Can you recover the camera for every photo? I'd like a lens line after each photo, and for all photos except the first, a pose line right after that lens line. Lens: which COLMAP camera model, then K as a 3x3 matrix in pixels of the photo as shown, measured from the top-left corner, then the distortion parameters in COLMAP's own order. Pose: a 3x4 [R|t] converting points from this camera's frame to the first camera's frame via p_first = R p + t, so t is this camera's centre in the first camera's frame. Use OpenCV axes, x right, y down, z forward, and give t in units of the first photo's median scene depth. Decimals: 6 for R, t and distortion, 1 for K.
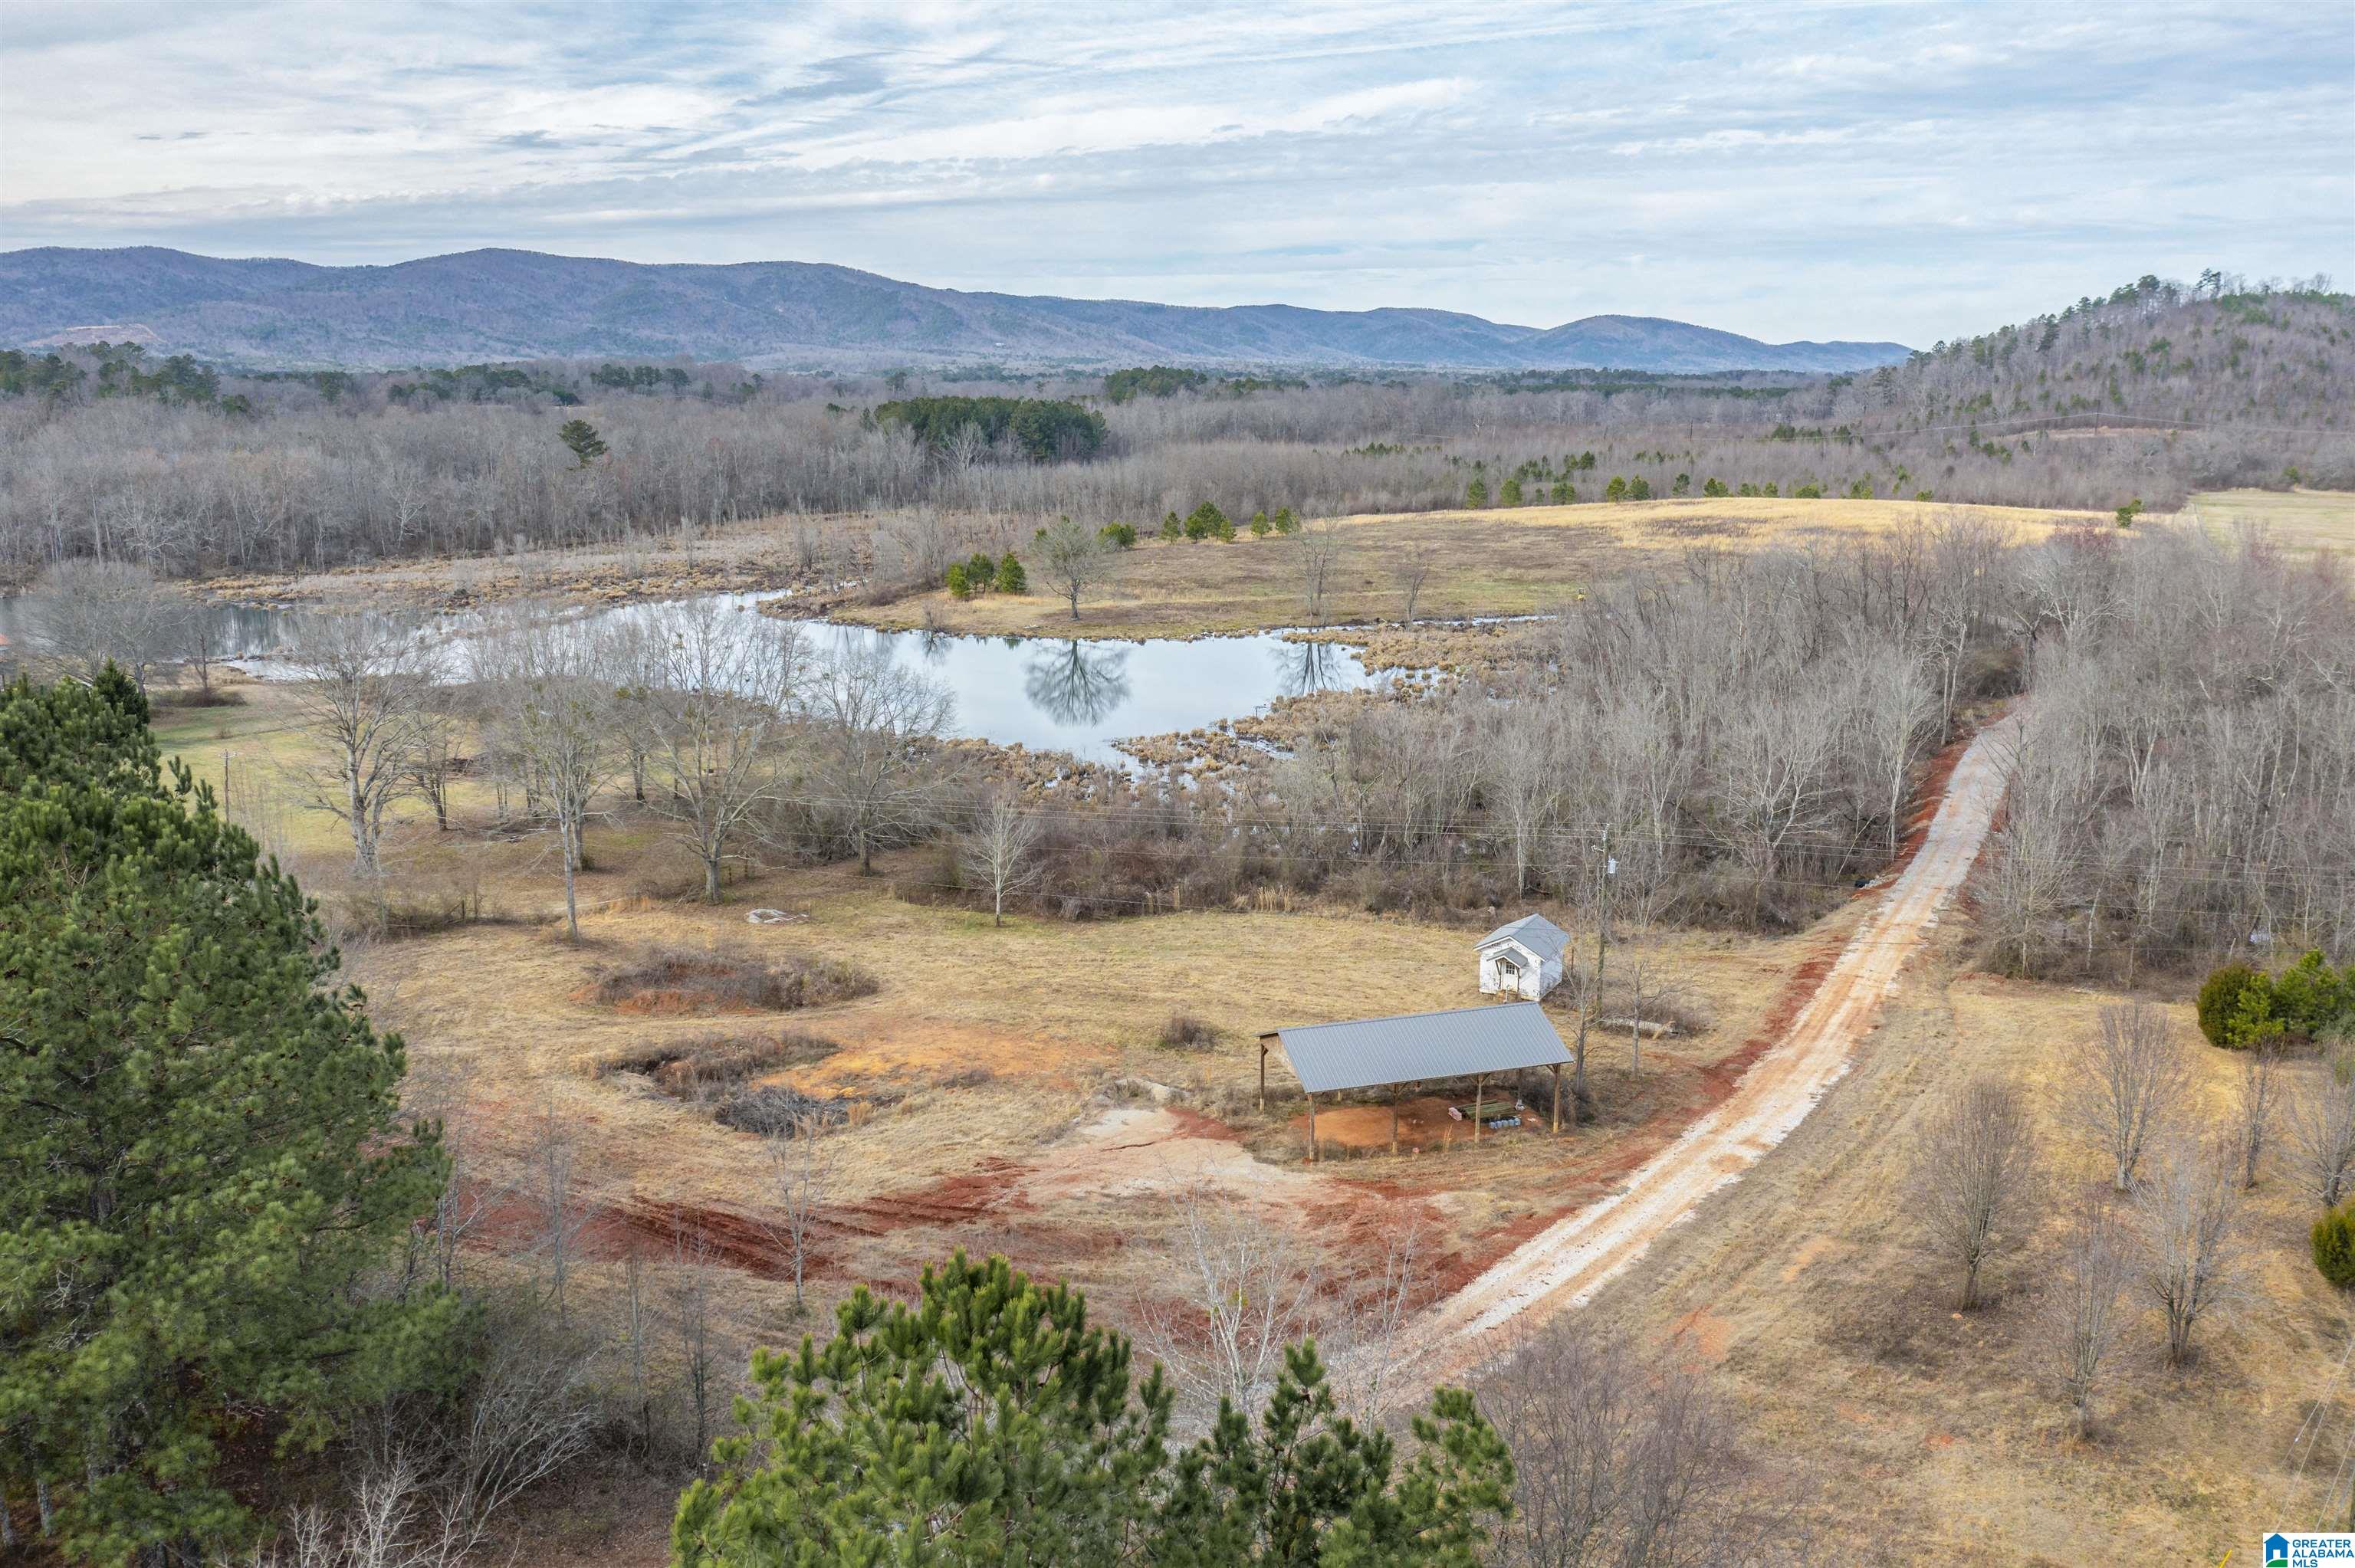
lens RADIAL K [[1885.2, 0, 1190.3], [0, 1885.2, 783.9], [0, 0, 1]] dist [-0.007828, -0.007070]
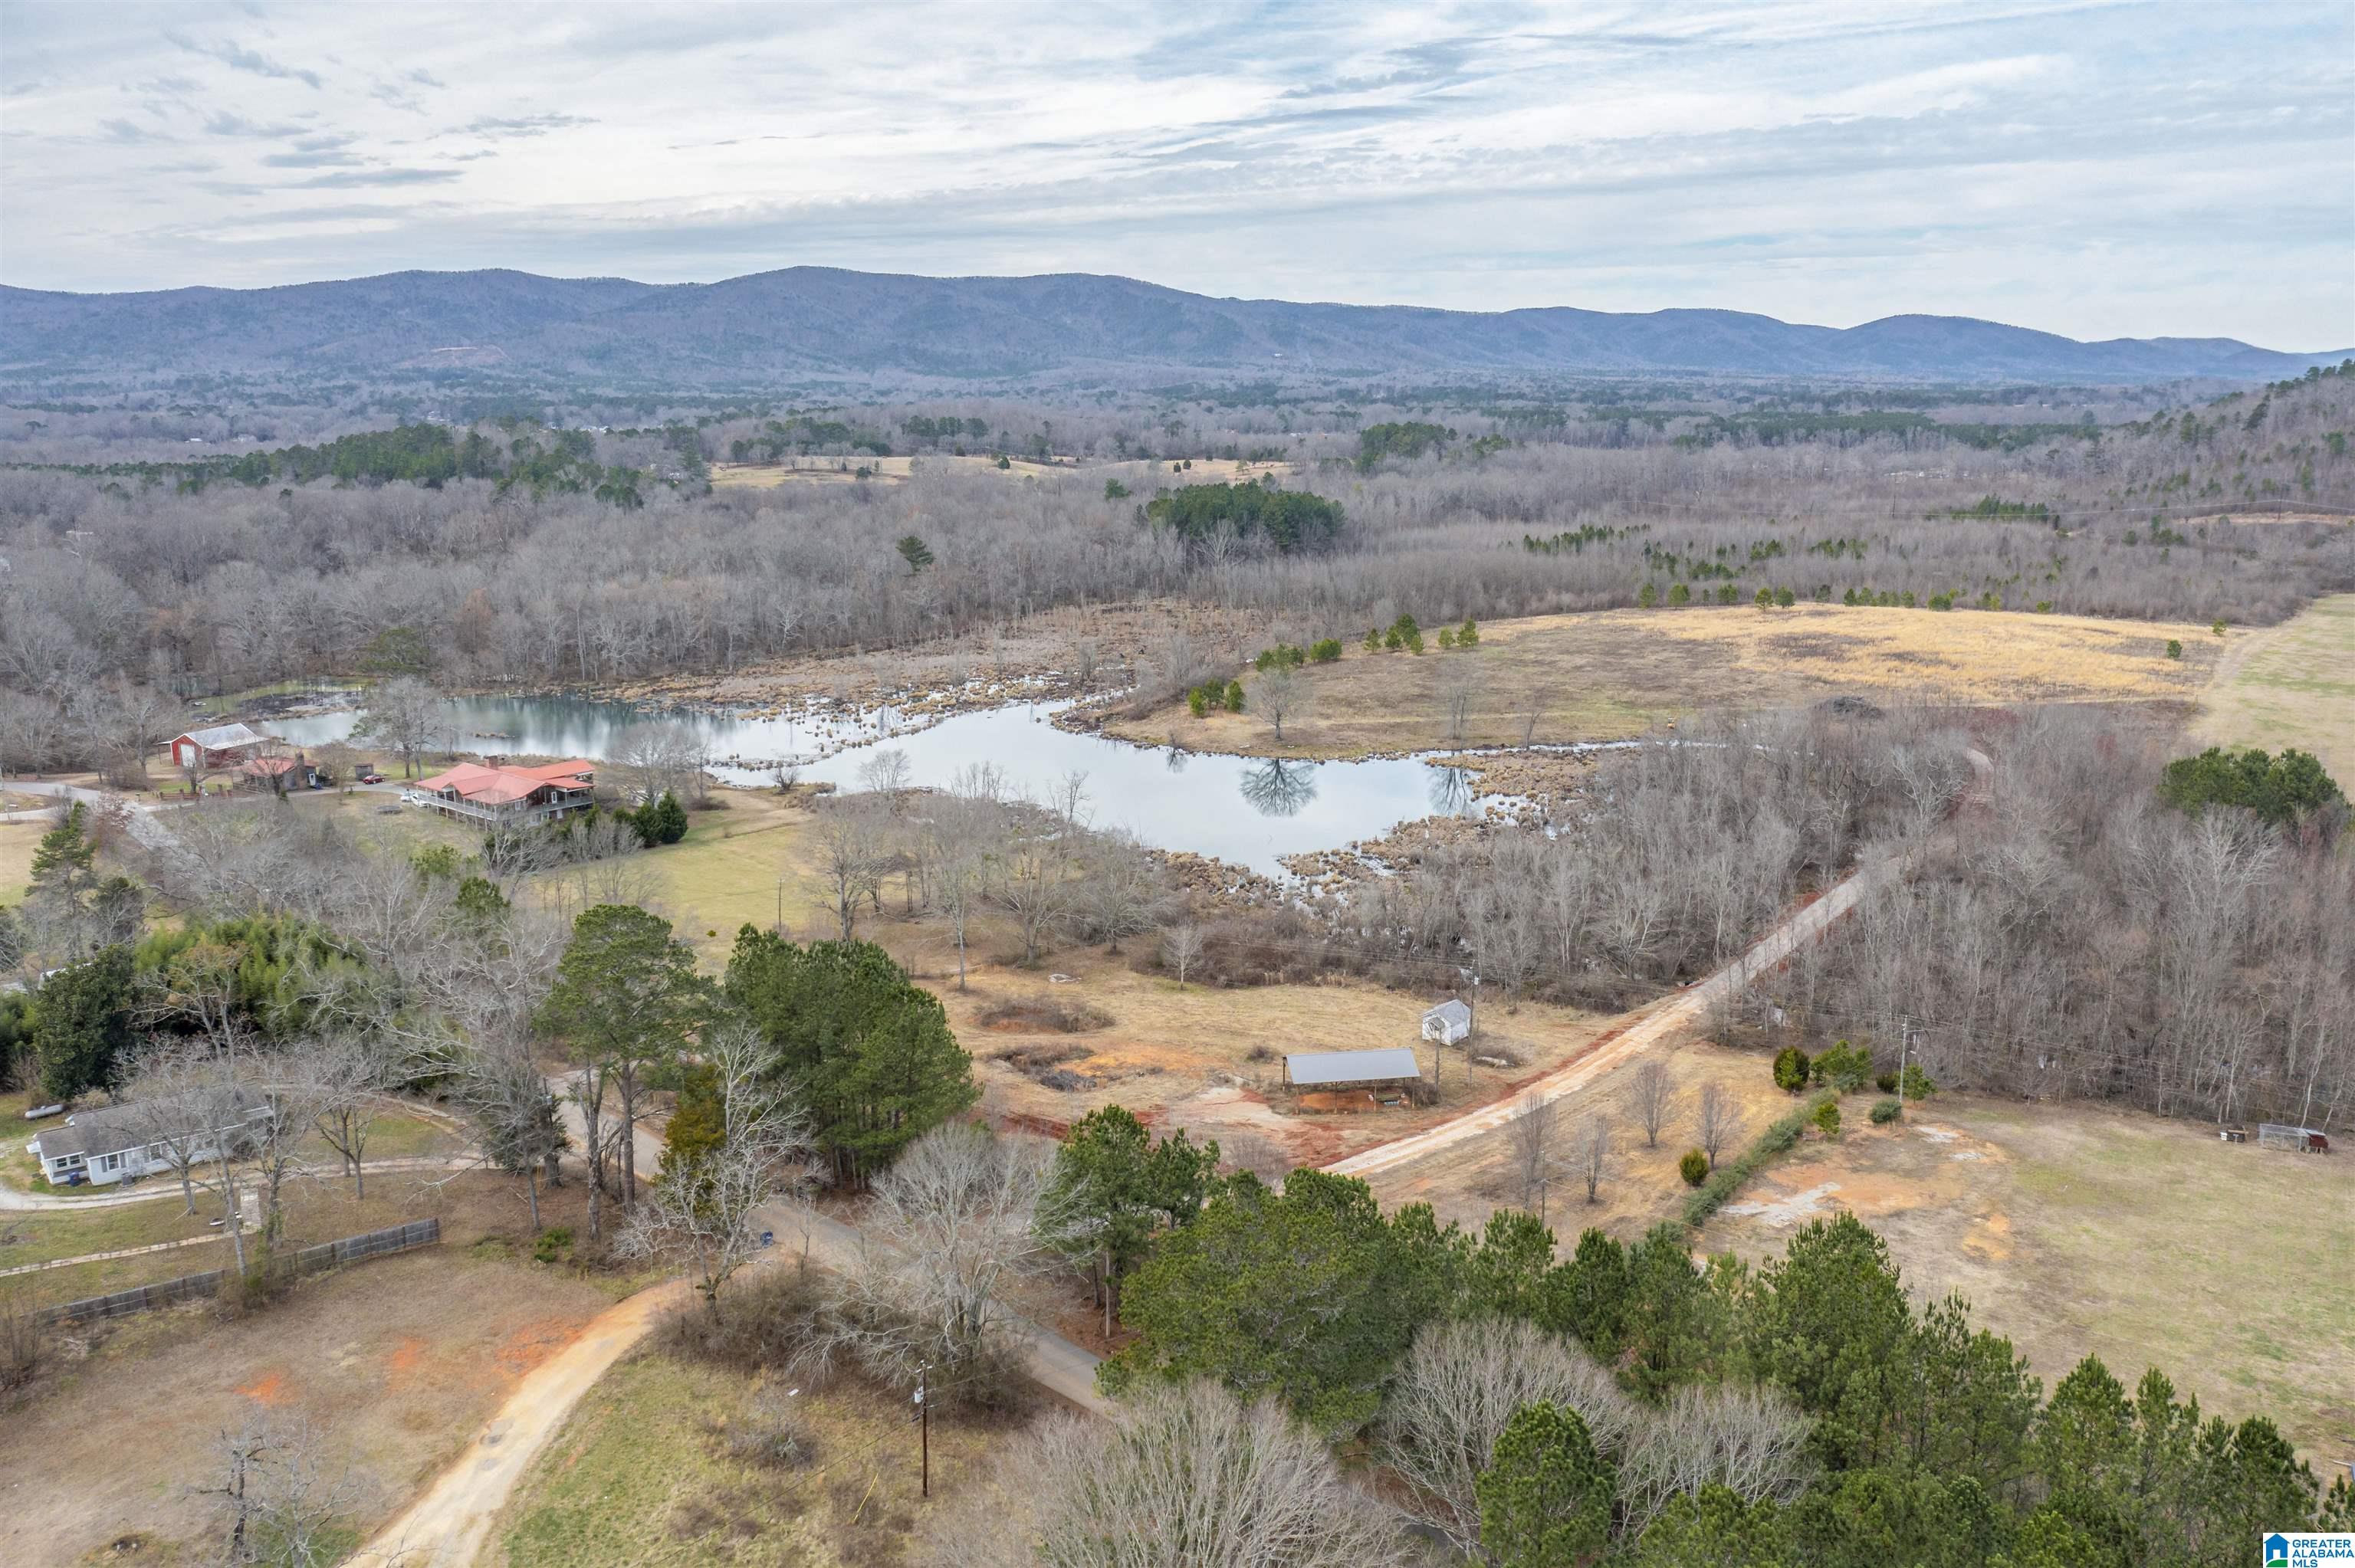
lens RADIAL K [[1885.2, 0, 1168.2], [0, 1885.2, 786.7], [0, 0, 1]] dist [-0.007828, -0.007070]
pose [[0.987724, 0.027317, -0.153801, 0.160577], [-0.026934, 0.999627, 0.004576, -0.128839], [0.153869, -0.000377, 0.988091, -0.814220]]
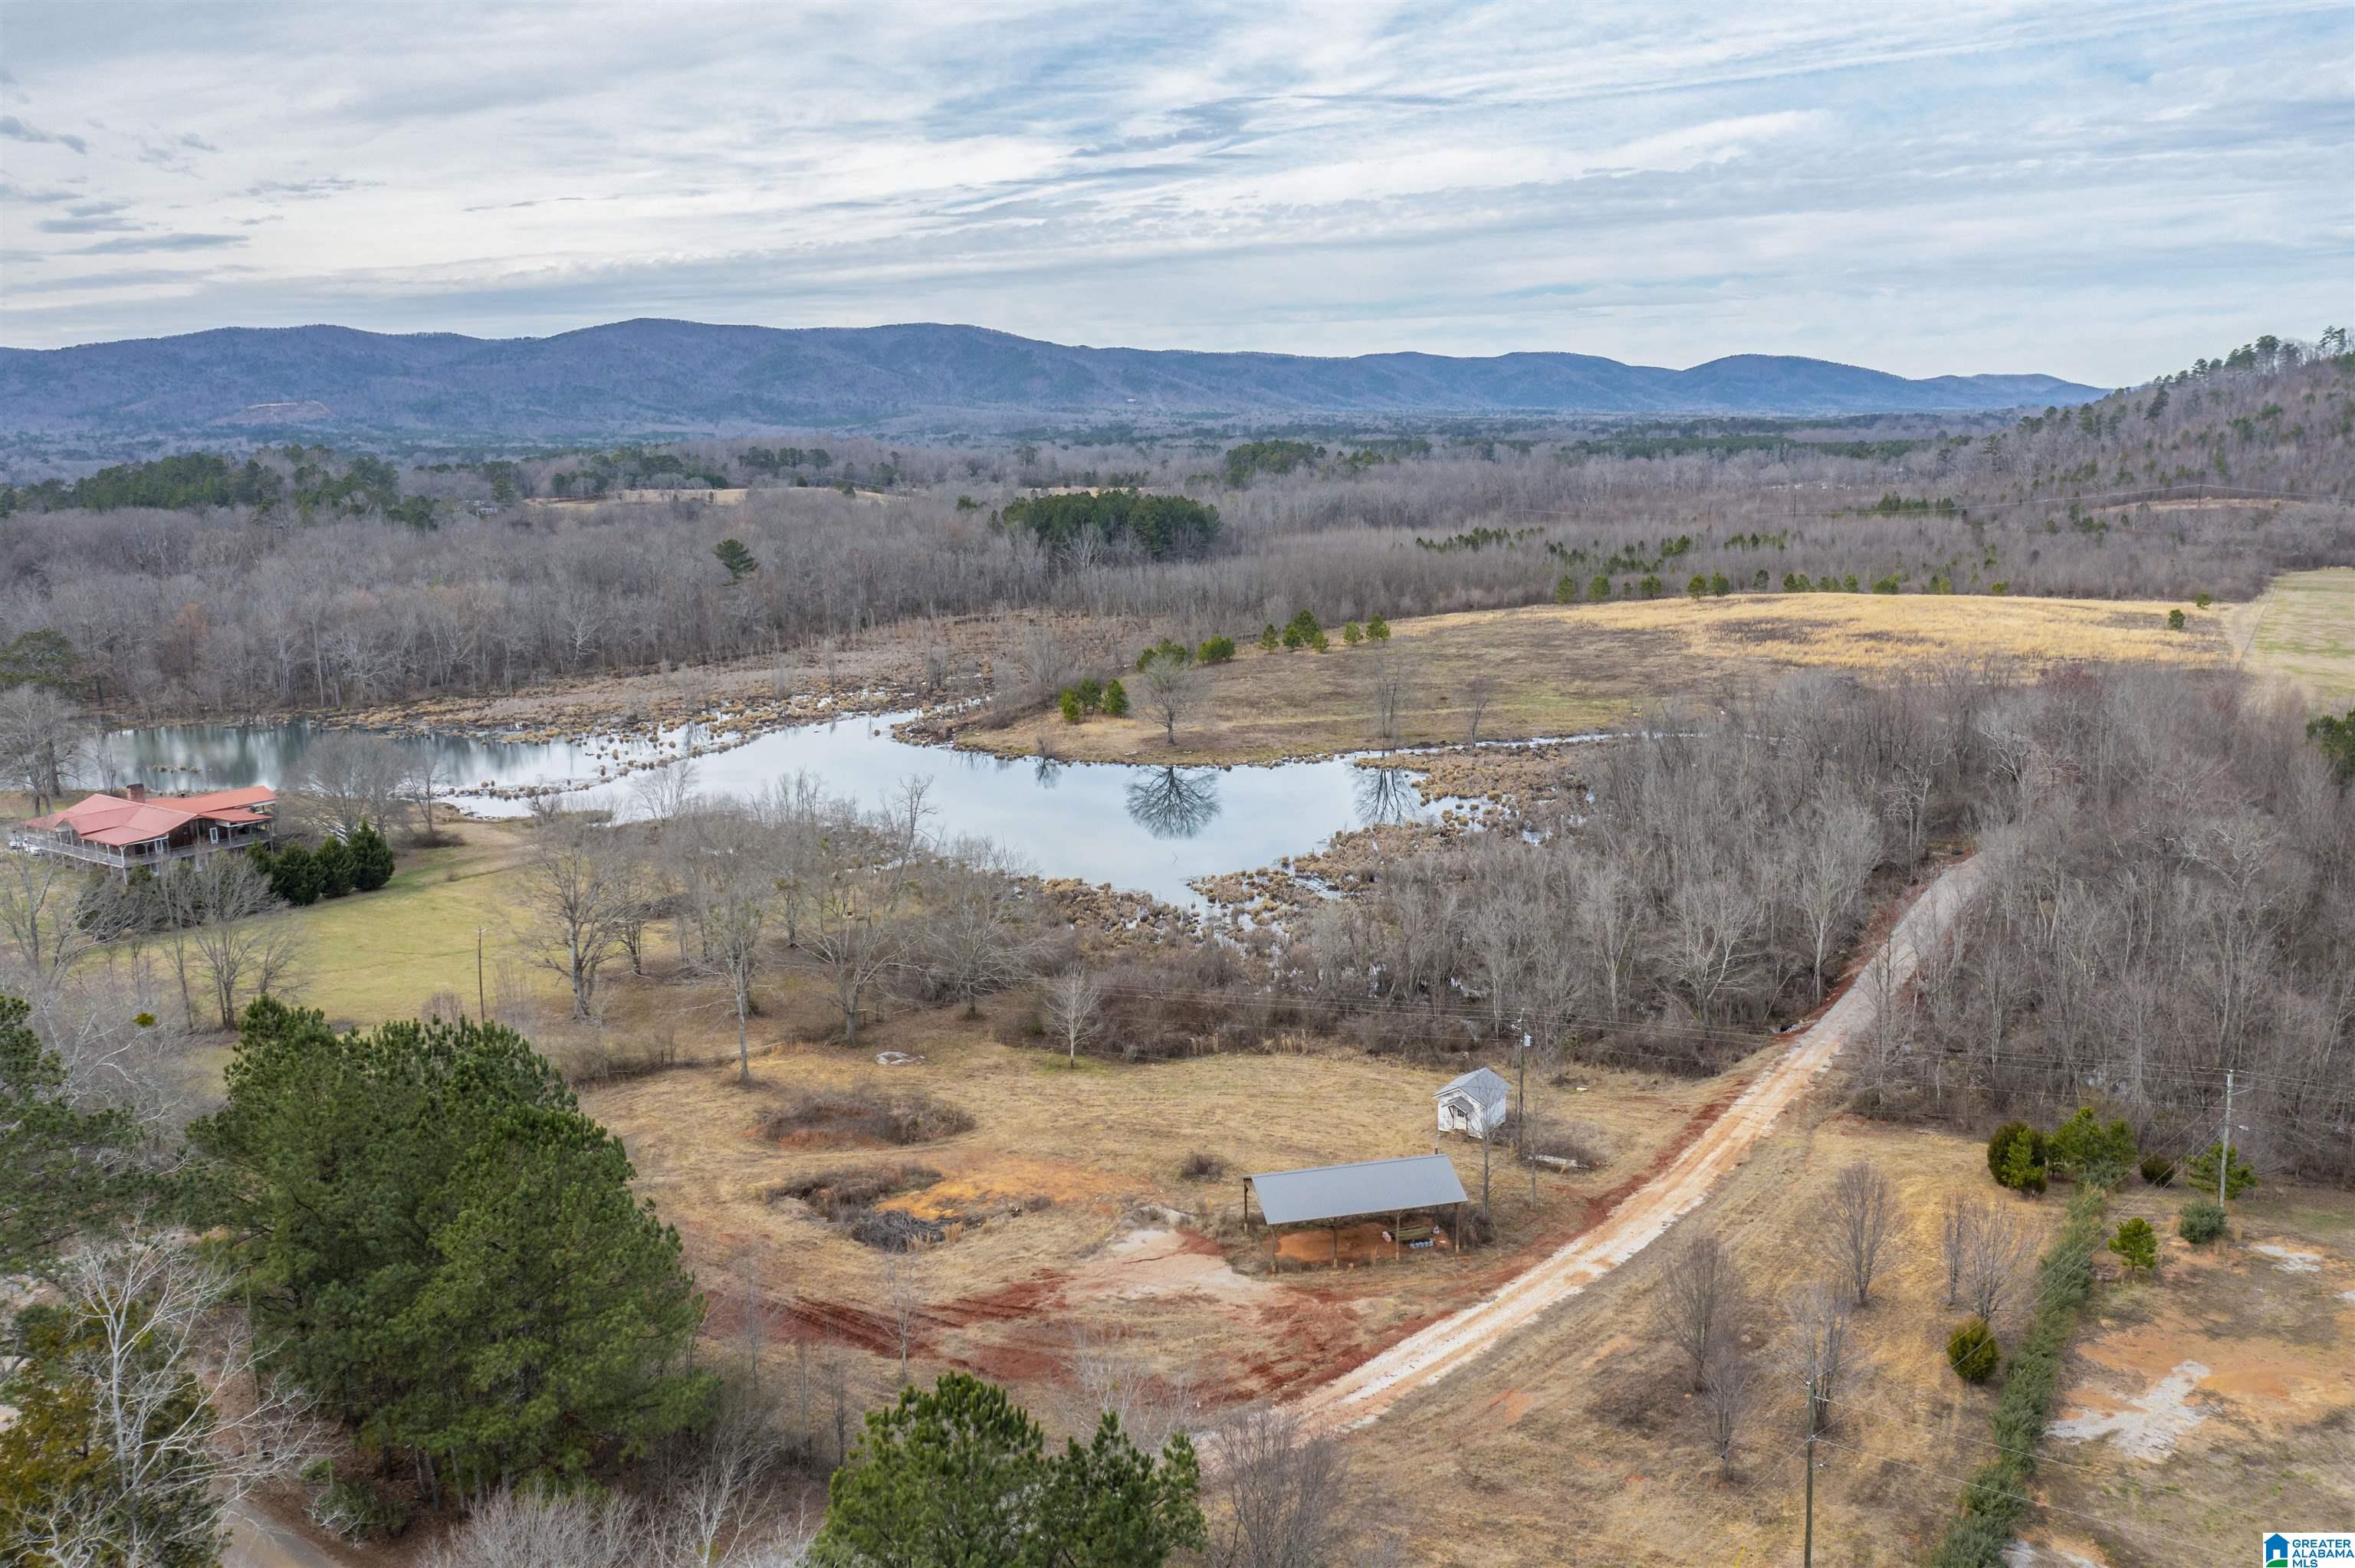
lens RADIAL K [[1885.2, 0, 1180.1], [0, 1885.2, 794.4], [0, 0, 1]] dist [-0.007828, -0.007070]
pose [[0.997032, -0.006852, -0.076676, 0.067365], [0.005401, 0.999803, -0.019118, -0.081640], [0.076792, 0.018647, 0.996873, -0.256288]]
